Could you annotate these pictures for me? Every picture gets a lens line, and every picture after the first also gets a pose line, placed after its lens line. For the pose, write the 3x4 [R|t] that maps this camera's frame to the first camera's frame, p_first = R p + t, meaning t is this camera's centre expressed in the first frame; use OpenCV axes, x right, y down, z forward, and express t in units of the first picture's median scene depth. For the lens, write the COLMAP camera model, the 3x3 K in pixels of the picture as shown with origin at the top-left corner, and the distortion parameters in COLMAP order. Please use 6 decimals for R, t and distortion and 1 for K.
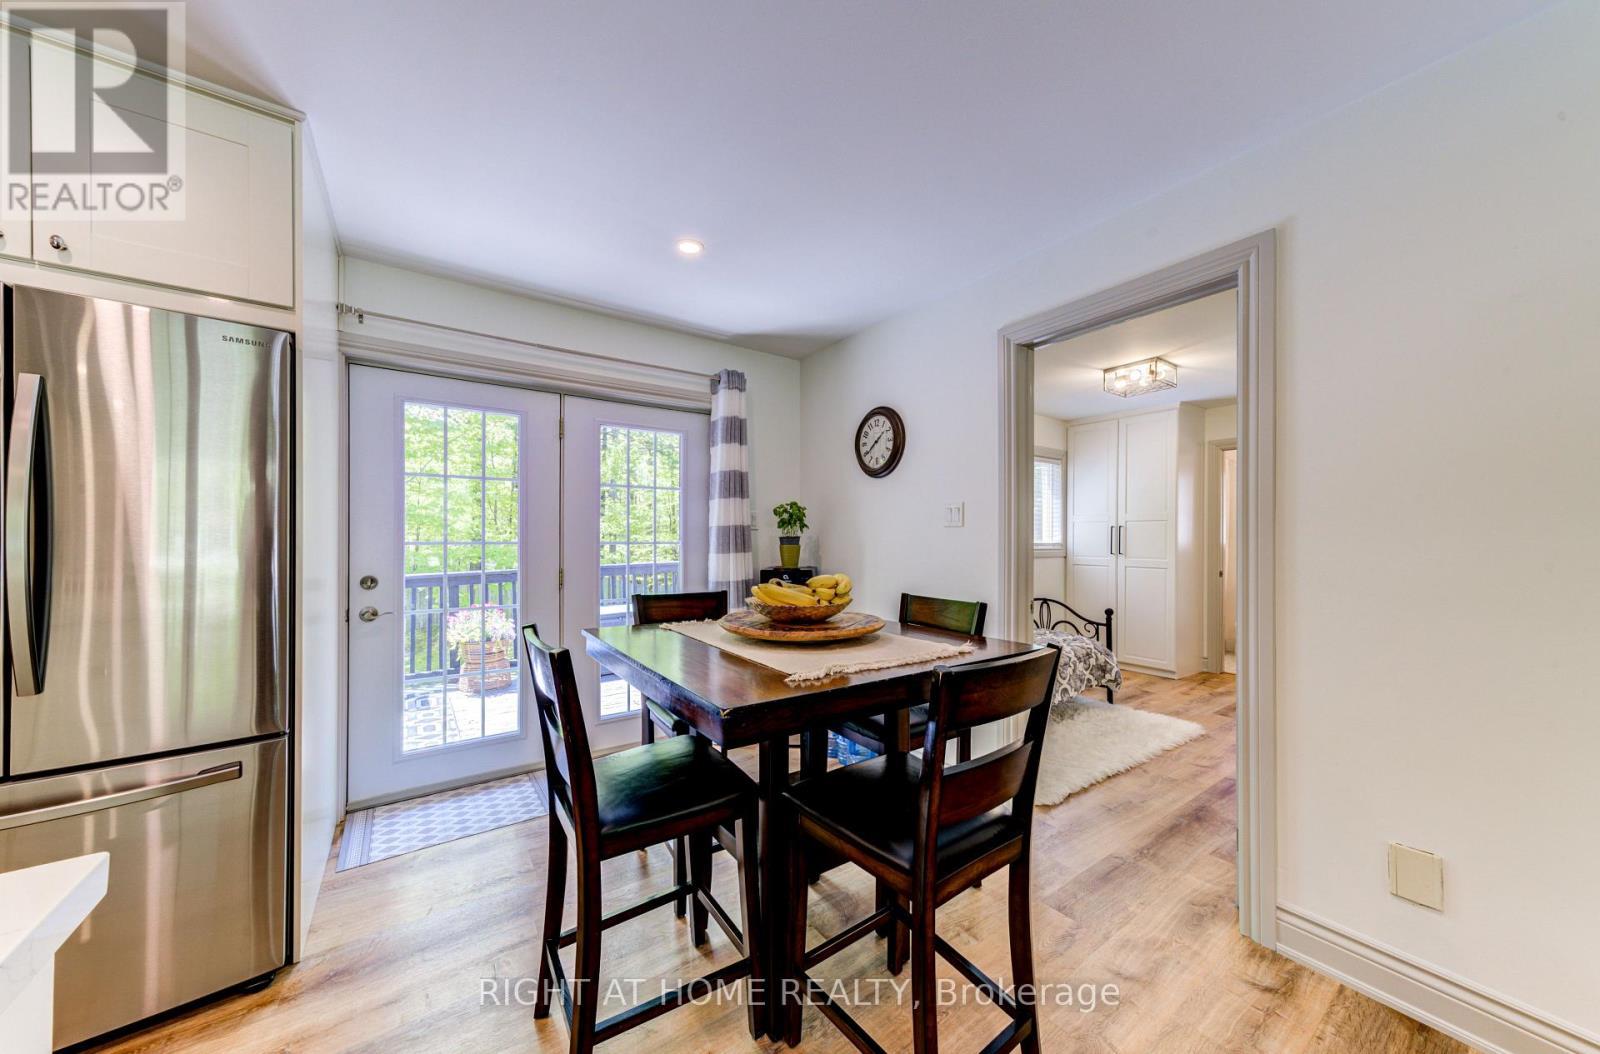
lens RADIAL K [[558.8, 0, 798.4], [0, 558.8, 535.7], [0, 0, 1]] dist [-0.001696, 0.000011]
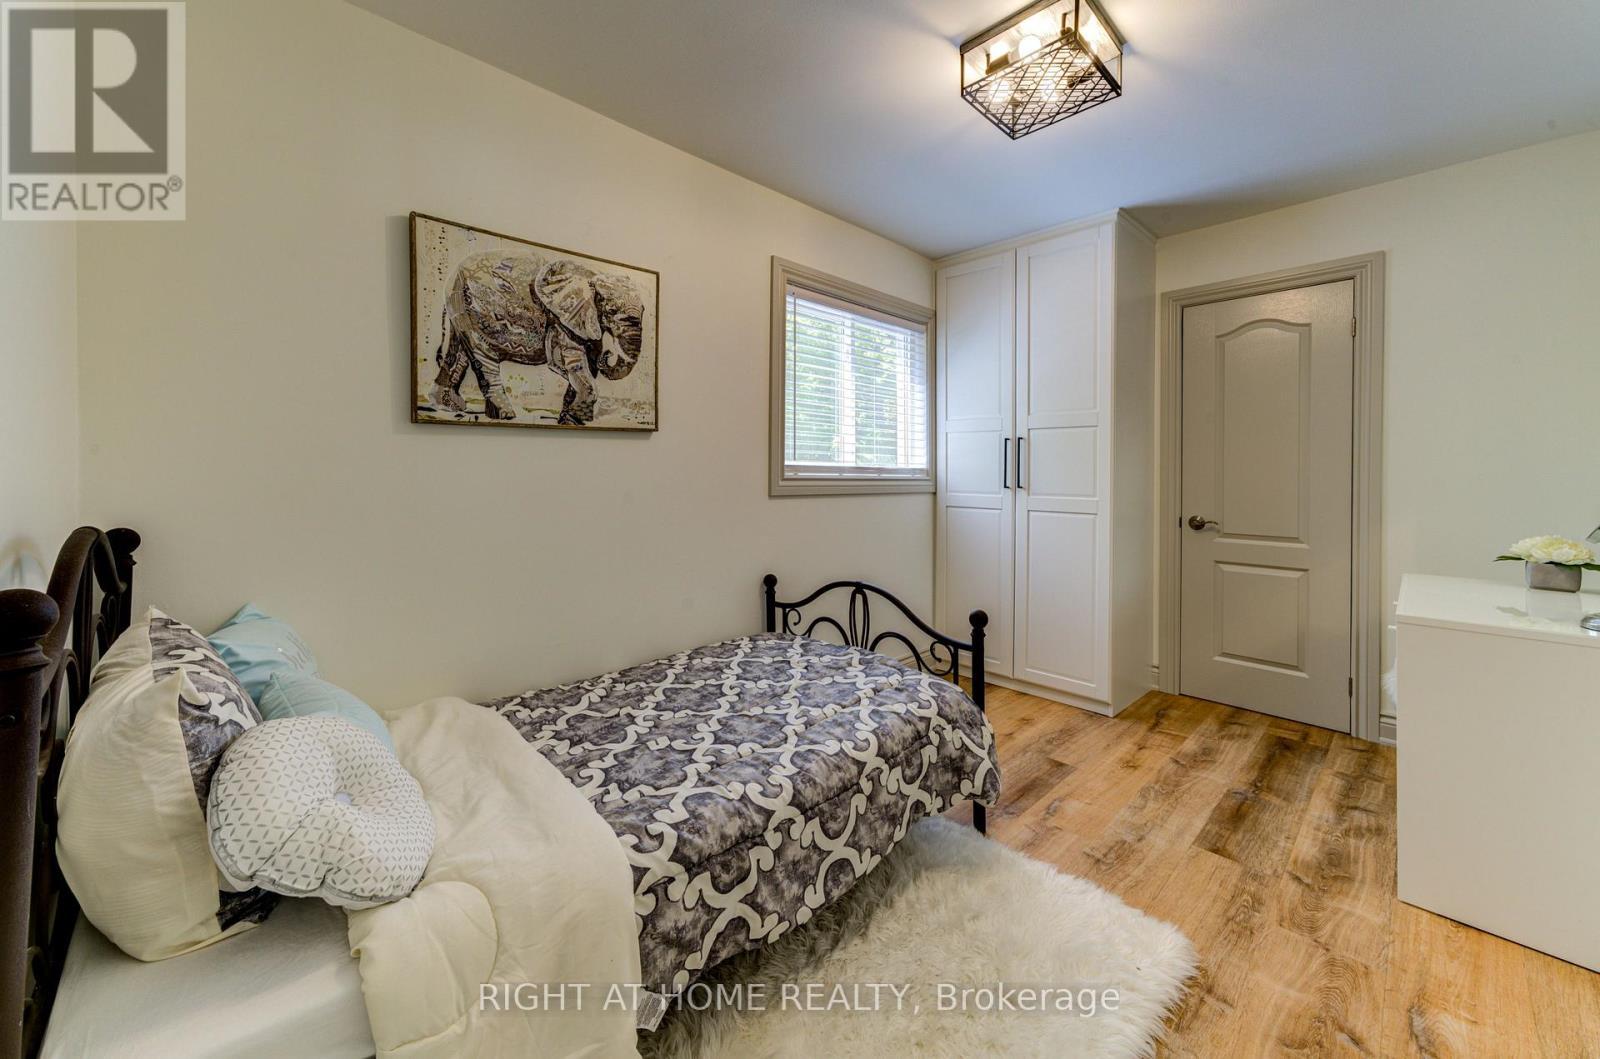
lens RADIAL K [[625.5, 0, 785.6], [0, 625.5, 456.8], [0, 0, 1]] dist [-0.002812, 0.000323]
pose [[0.992975, -0.001523, 0.118313, 0.389977], [0.003626, 0.999839, -0.017570, 0.017371], [-0.118267, 0.017875, 0.992821, 0.588238]]
